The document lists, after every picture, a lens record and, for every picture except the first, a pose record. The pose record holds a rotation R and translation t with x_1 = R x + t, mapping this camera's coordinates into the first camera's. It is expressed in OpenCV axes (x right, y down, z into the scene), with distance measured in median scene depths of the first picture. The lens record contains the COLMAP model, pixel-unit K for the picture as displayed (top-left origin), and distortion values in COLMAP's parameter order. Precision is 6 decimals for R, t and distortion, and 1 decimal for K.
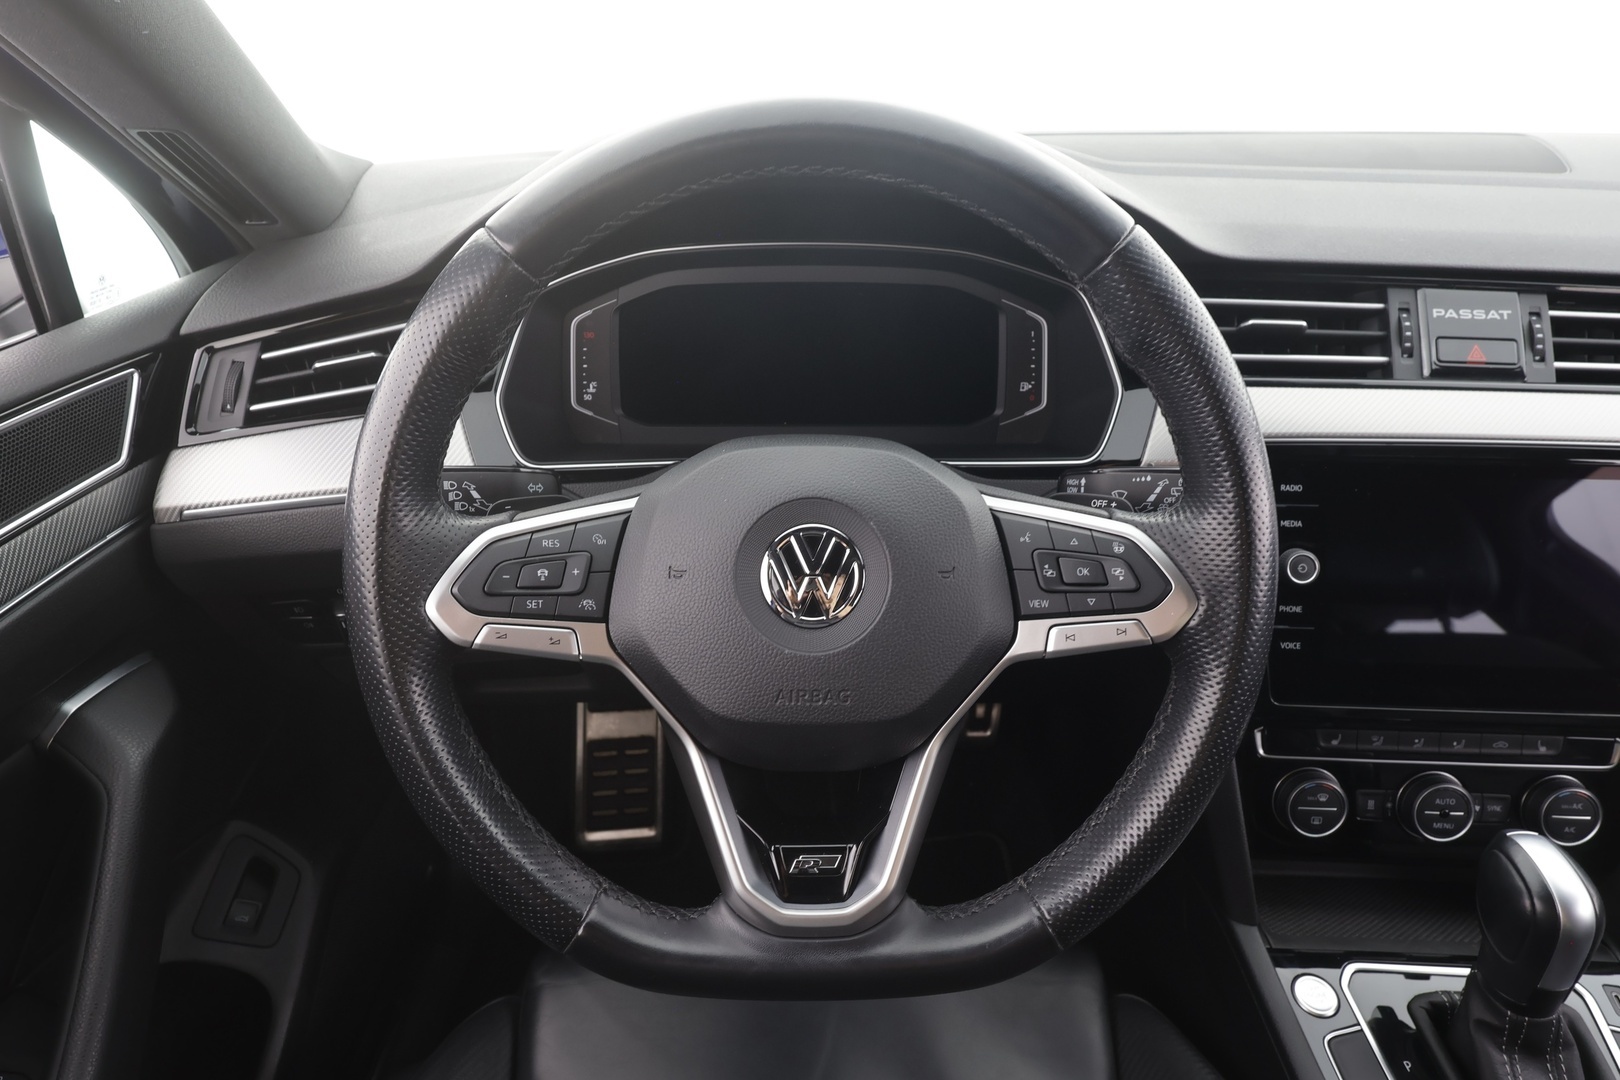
lens RADIAL K [[962.4, 0, 806.9], [0, 962.4, 544.3], [0, 0, 1]] dist [-0.001645, -0.001281]
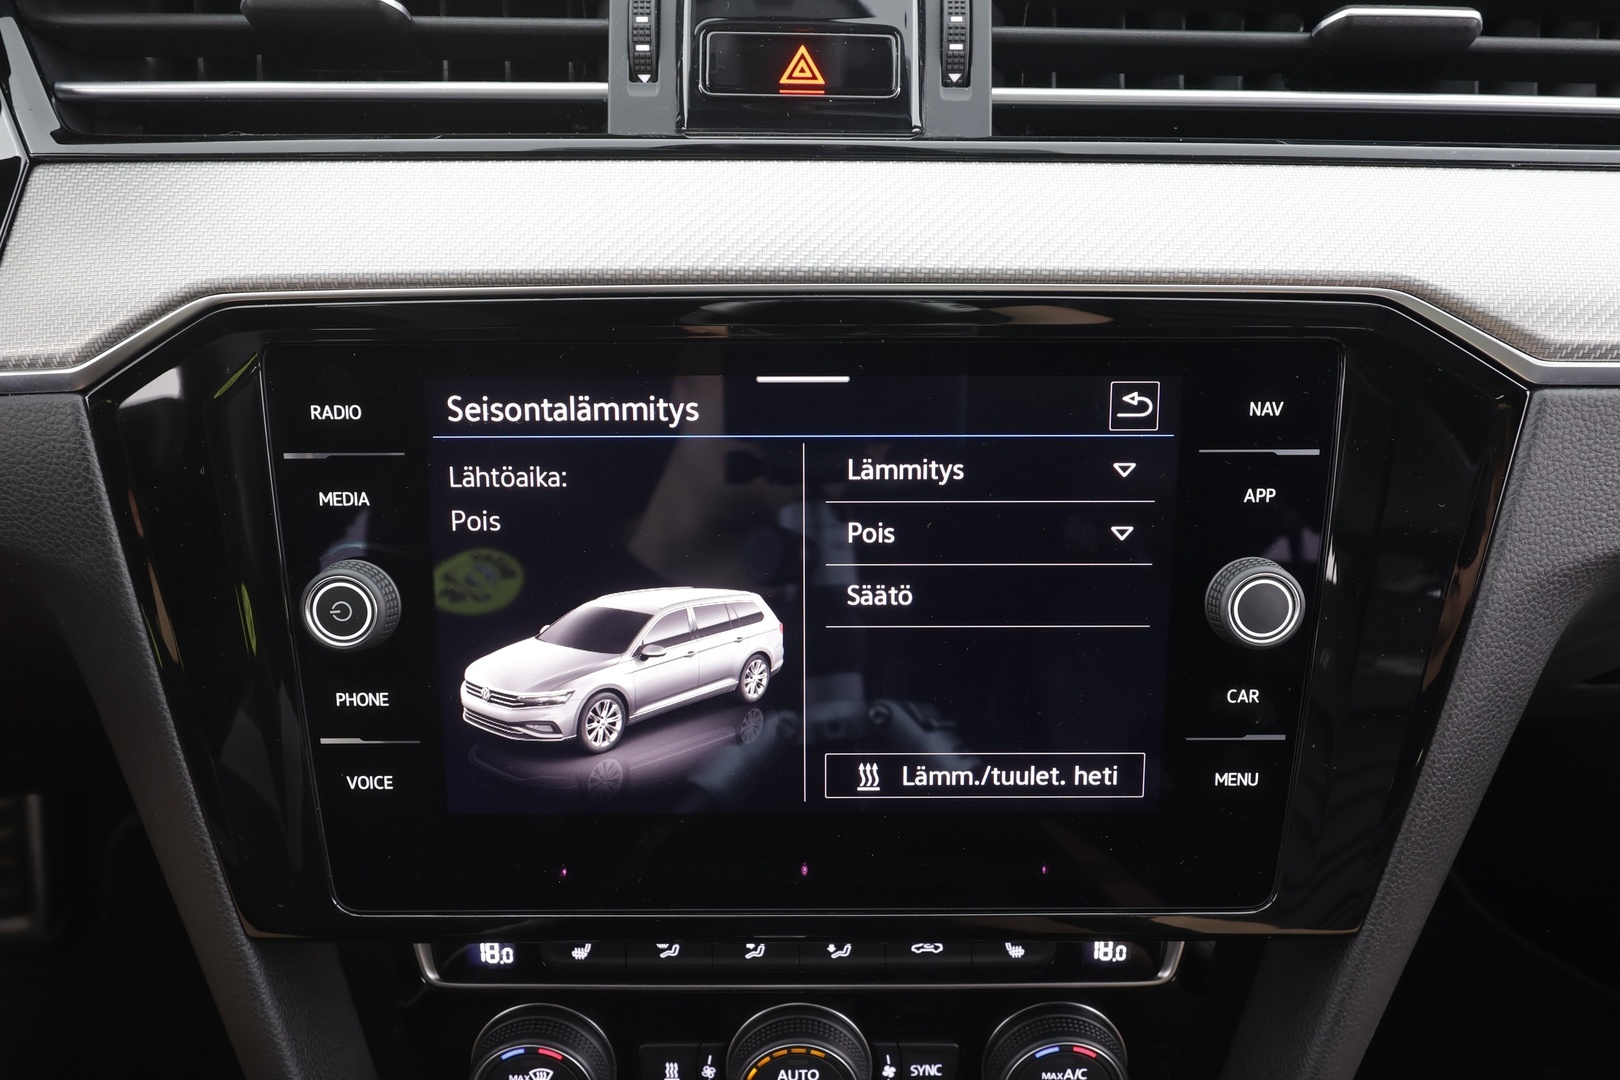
lens RADIAL K [[1258.9, 0, 810.0], [0, 1258.9, 540.0], [0, 0, 1]] dist [0.004973, 0.003446]
pose [[0.998918, -0.030920, 0.034728, 0.692004], [0.026581, 0.992524, 0.119122, -0.063688], [-0.038151, -0.118070, 0.992272, 0.451595]]
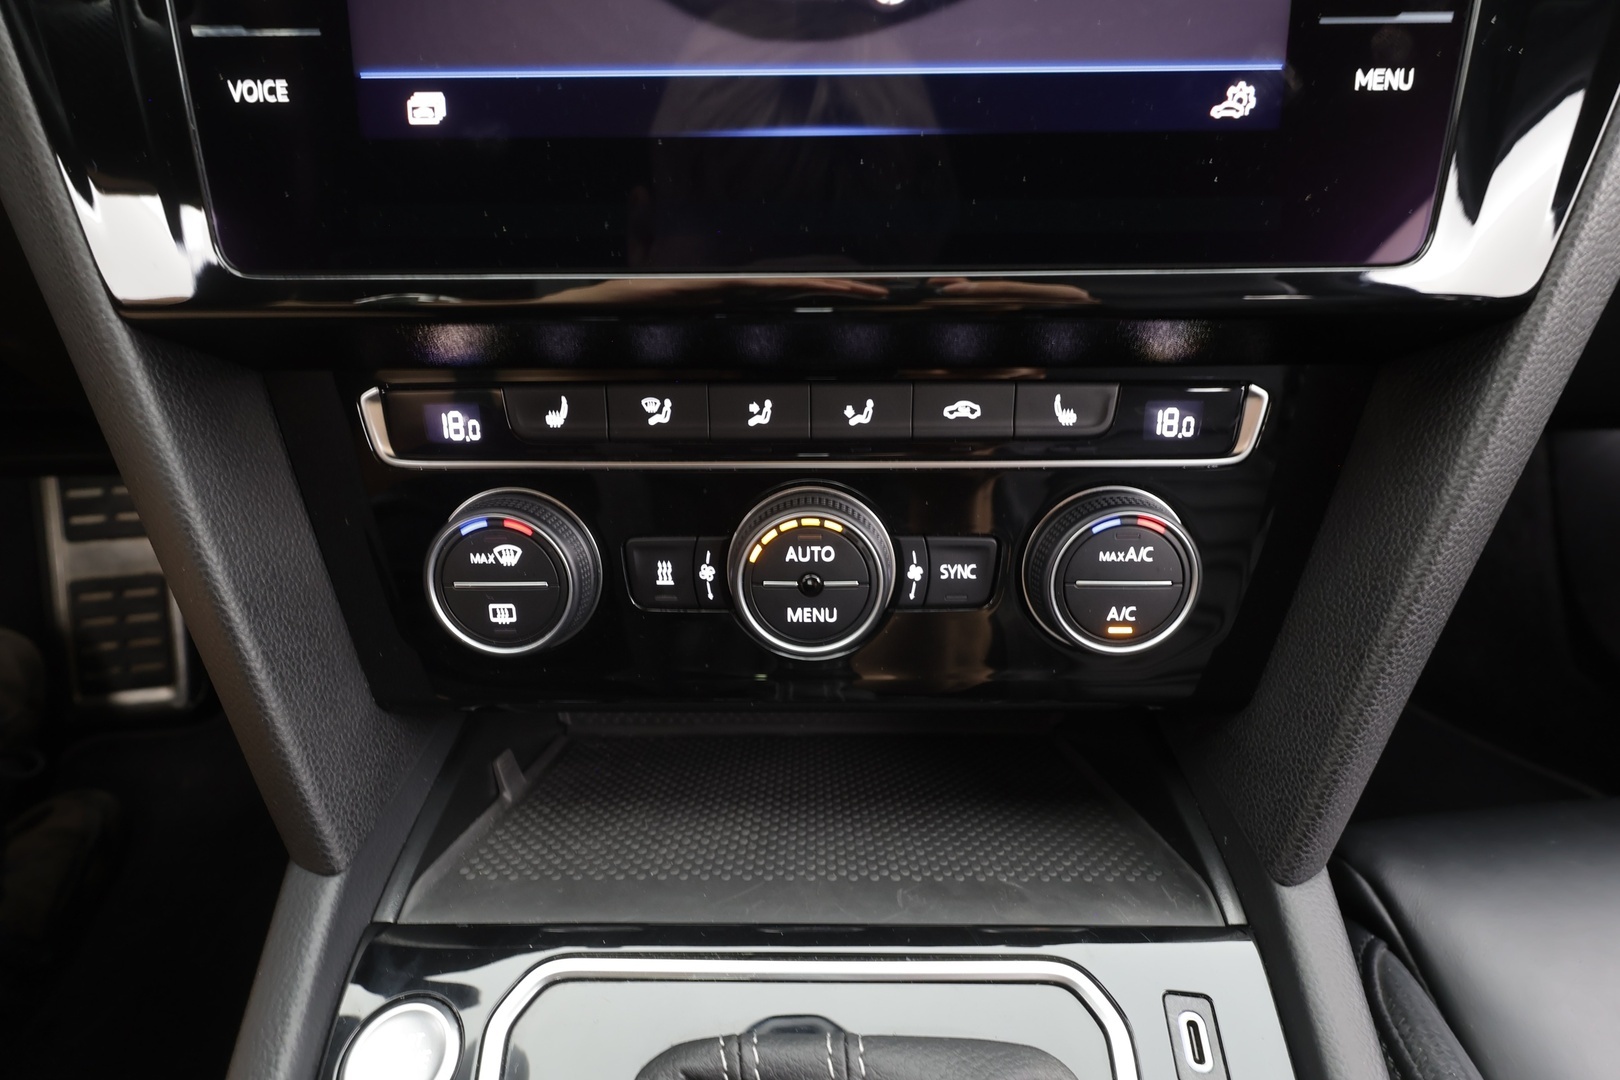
lens RADIAL K [[879.8, 0, 810.6], [0, 879.8, 546.2], [0, 0, 1]] dist [-0.001176, 0.000759]
pose [[0.999343, -0.029272, 0.021392, 0.692146], [0.026511, 0.992466, 0.119618, 0.233638], [-0.024732, -0.118972, 0.992589, 0.680550]]
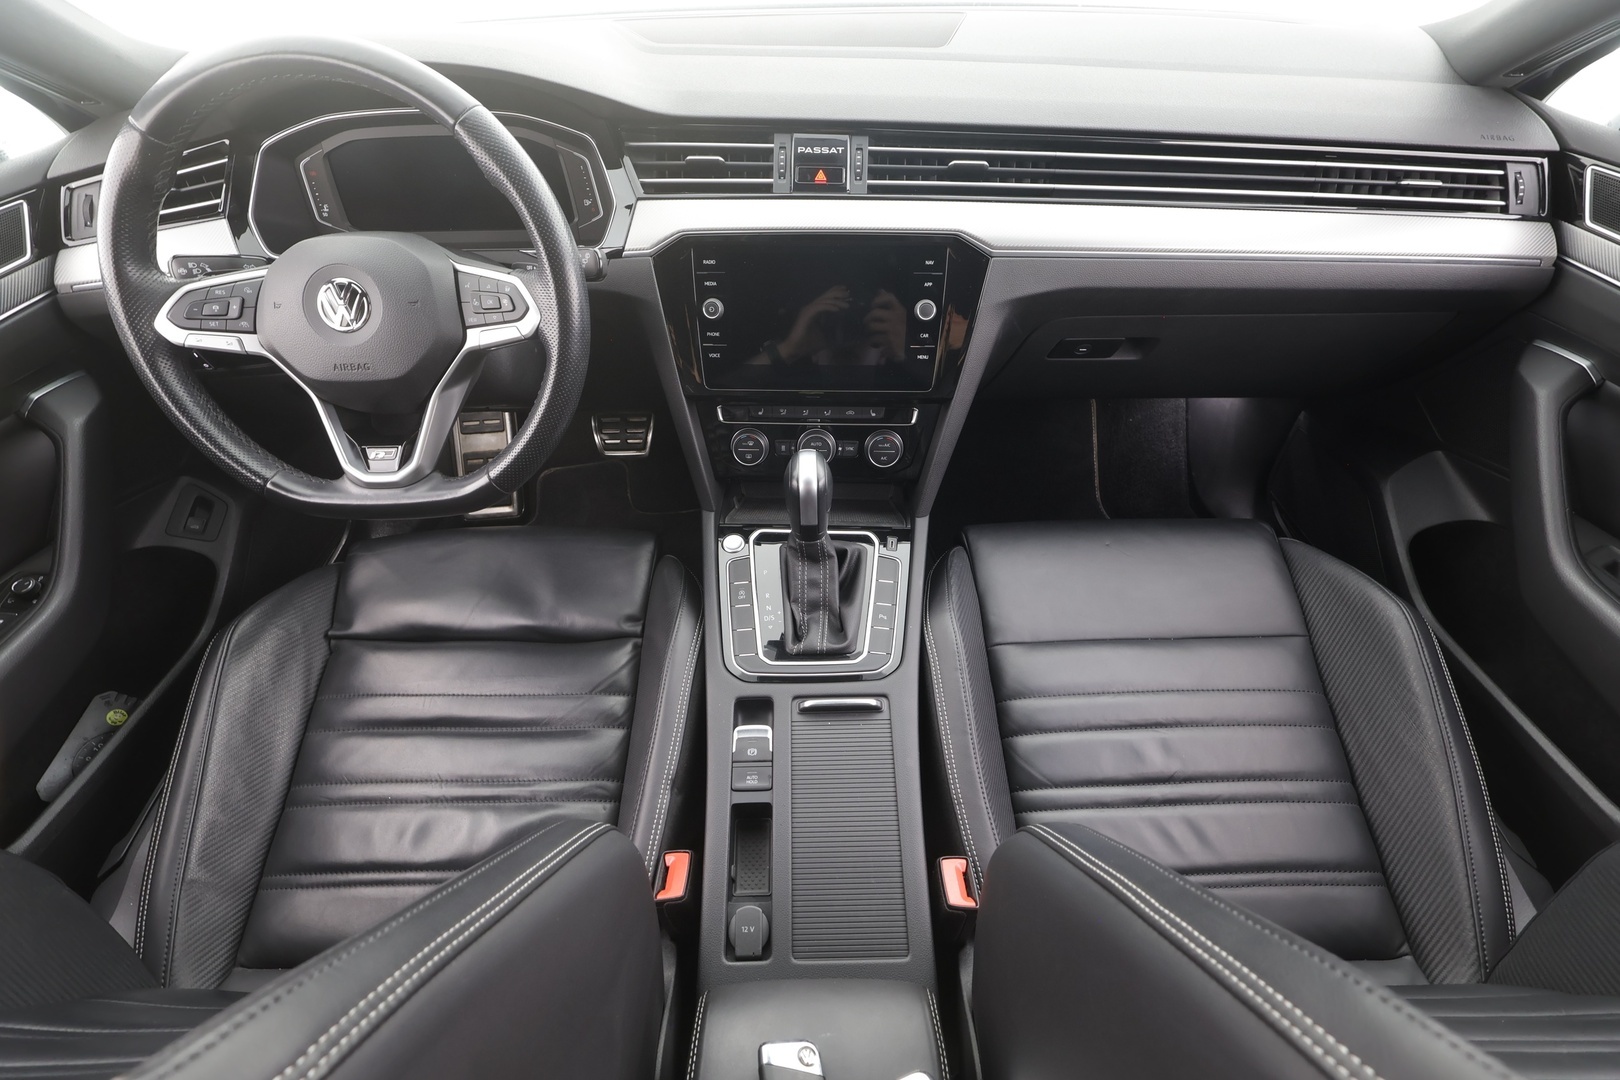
lens RADIAL K [[743.7, 0, 810.0], [0, 743.7, 540.0], [0, 0, 1]] dist [-0.003793, -0.000292]
pose [[0.999872, -0.014921, -0.005782, 0.693035], [0.015895, 0.967868, 0.250954, 0.094630], [0.001852, -0.251014, 0.967982, -0.431568]]
